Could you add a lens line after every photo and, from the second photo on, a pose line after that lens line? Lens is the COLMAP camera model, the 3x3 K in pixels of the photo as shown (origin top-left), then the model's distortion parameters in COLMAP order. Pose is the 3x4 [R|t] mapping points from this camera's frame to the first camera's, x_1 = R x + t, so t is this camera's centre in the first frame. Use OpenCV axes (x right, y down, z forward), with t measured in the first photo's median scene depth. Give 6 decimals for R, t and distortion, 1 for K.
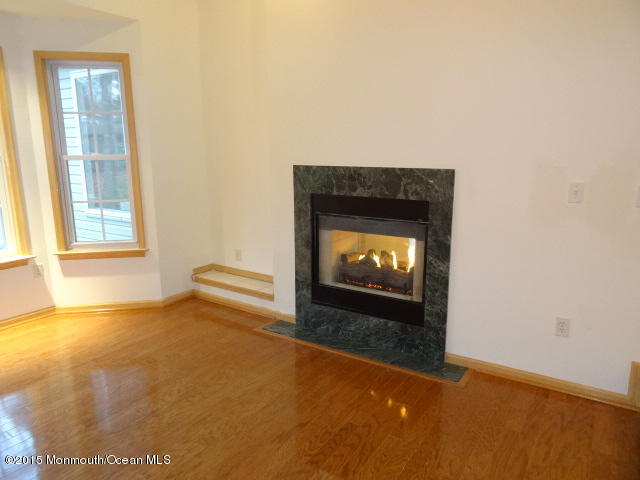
lens RADIAL K [[467.1, 0, 319.8], [0, 467.1, 242.8], [0, 0, 1]] dist [-0.006917, 0.000881]
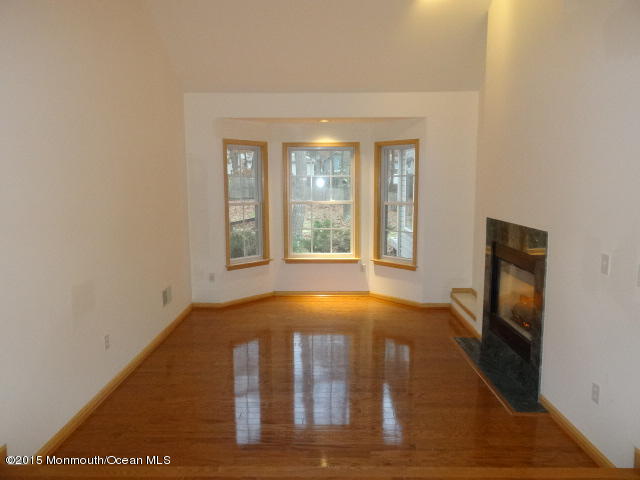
lens RADIAL K [[467.1, 0, 320.2], [0, 467.1, 238.2], [0, 0, 1]] dist [-0.006917, 0.000881]
pose [[0.540352, 0.107320, -0.834567, 0.709061], [-0.173025, 0.984809, 0.014612, -0.044631], [0.823457, 0.136505, 0.550712, -0.076518]]
